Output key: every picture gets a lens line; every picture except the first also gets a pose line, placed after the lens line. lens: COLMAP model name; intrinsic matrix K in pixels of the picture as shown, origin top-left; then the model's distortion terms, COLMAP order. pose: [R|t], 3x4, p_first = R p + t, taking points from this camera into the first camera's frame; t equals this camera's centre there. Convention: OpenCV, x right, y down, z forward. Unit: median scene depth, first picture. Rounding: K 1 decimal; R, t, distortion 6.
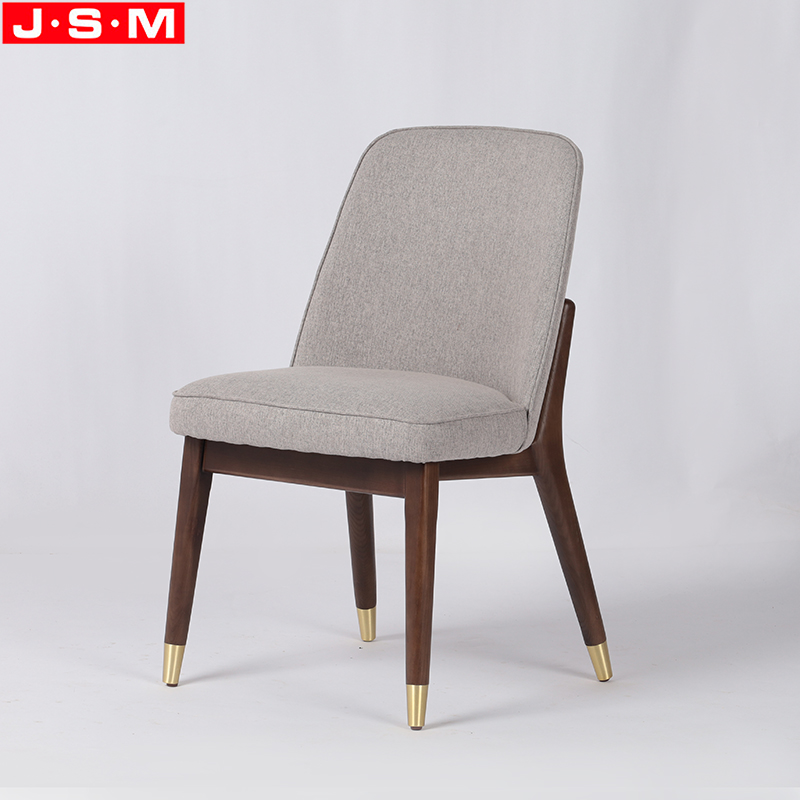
lens RADIAL K [[4083.3, 0, 400.0], [0, 4083.3, 400.0], [0, 0, 1]] dist [-0.100720, -0.821979]
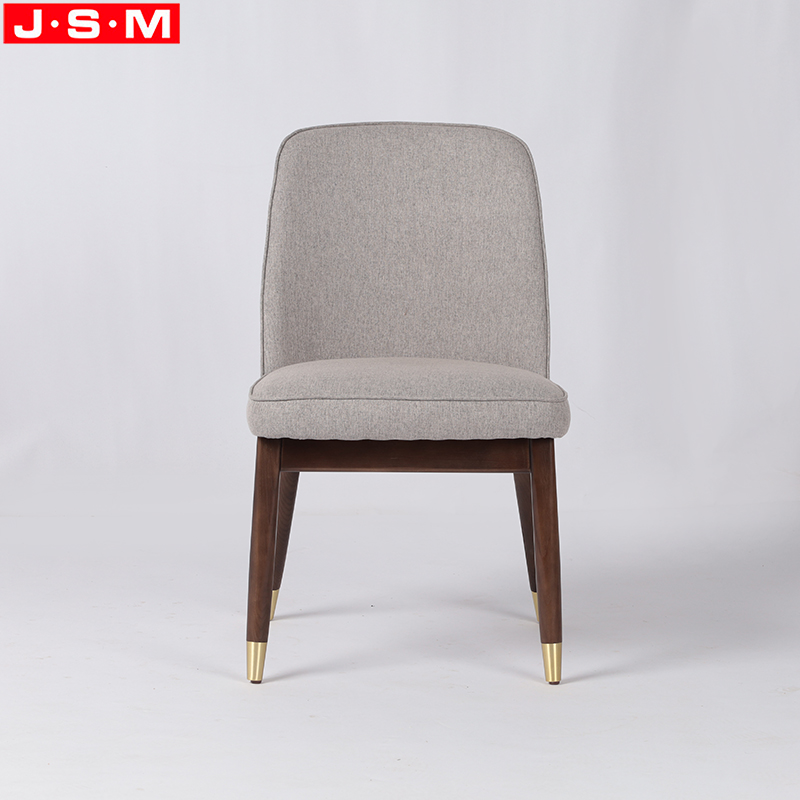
lens RADIAL K [[4083.3, 0, 400.0], [0, 4083.3, 400.0], [0, 0, 1]] dist [-0.100720, -0.821979]
pose [[0.783301, -0.097089, 0.614014, -0.642496], [0.082876, 0.995221, 0.051641, -0.050118], [-0.616093, 0.010436, 0.787604, 0.163973]]
